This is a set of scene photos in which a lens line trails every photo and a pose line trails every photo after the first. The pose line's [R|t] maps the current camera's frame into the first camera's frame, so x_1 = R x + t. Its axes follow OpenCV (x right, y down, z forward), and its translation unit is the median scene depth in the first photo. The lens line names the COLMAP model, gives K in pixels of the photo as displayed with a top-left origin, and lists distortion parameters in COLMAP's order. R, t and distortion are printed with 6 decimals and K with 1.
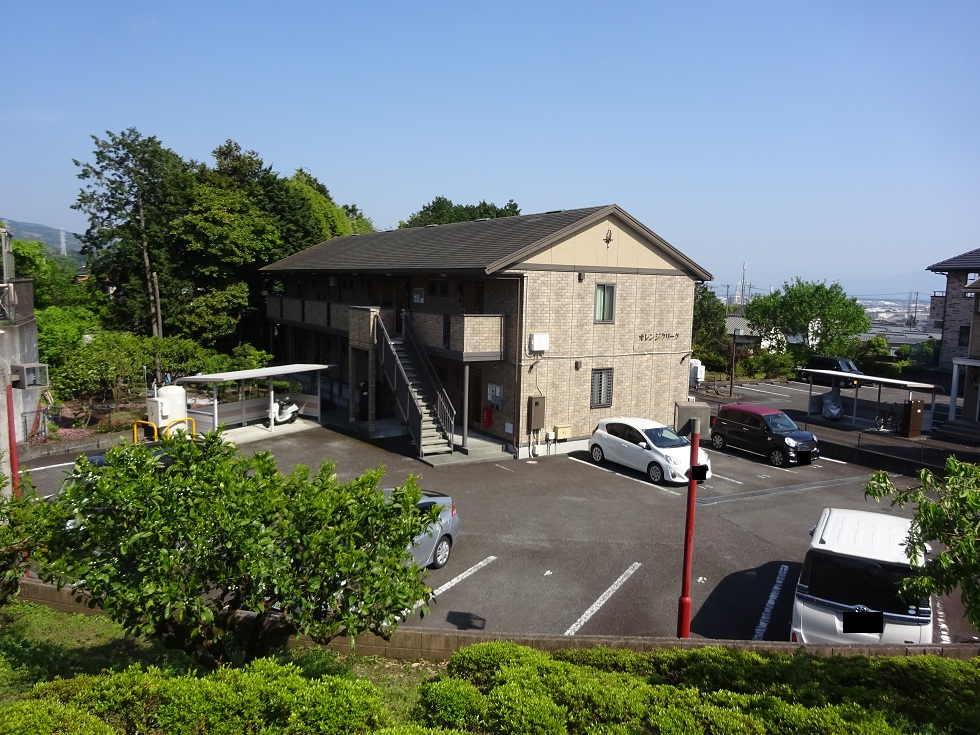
lens RADIAL K [[712.6, 0, 490.0], [0, 712.6, 367.5], [0, 0, 1]] dist [-0.003847, -0.000391]
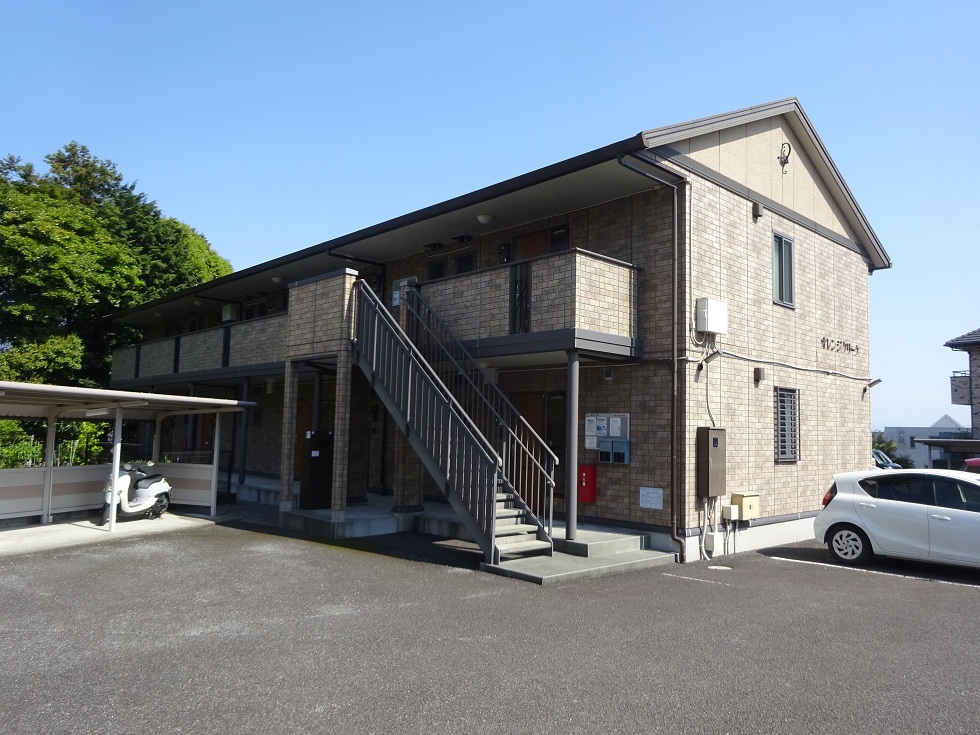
lens RADIAL K [[712.2, 0, 490.0], [0, 712.2, 367.5], [0, 0, 1]] dist [-0.003158, -0.001870]
pose [[0.981684, 0.016439, 0.189805, -0.164250], [0.022064, 0.979757, -0.198970, 0.087522], [-0.189234, 0.199514, 0.961449, 0.521193]]
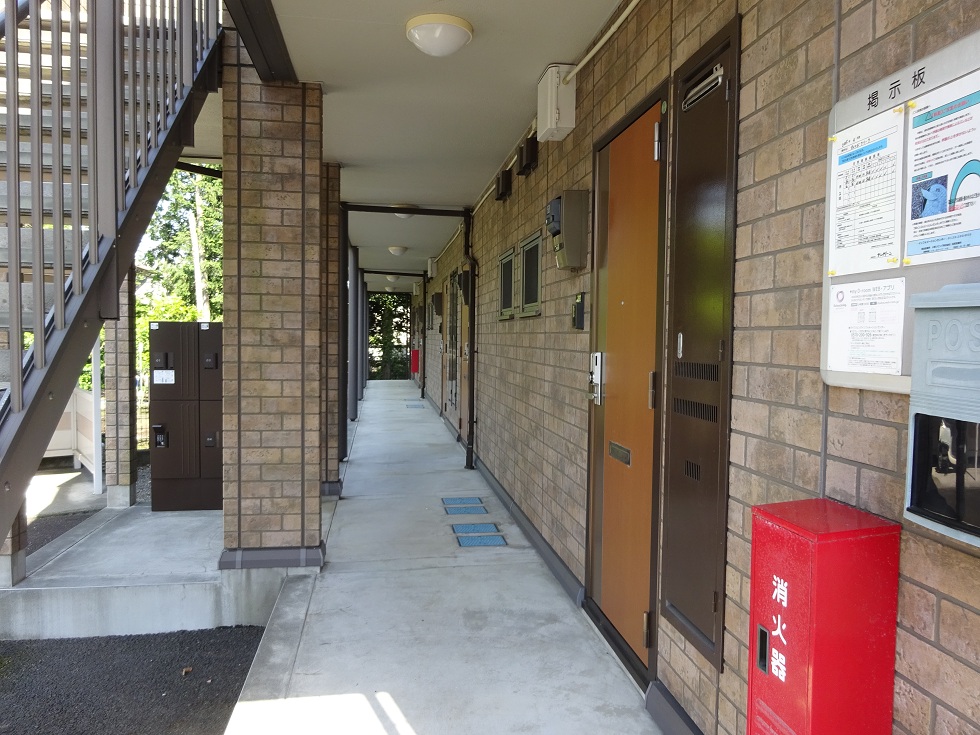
lens RADIAL K [[712.2, 0, 490.0], [0, 712.2, 367.5], [0, 0, 1]] dist [-0.003158, -0.001870]
pose [[0.920507, 0.003152, -0.390714, -0.007747], [-0.036273, 0.996338, -0.077421, 0.050821], [0.389040, 0.085438, 0.917250, 0.923275]]
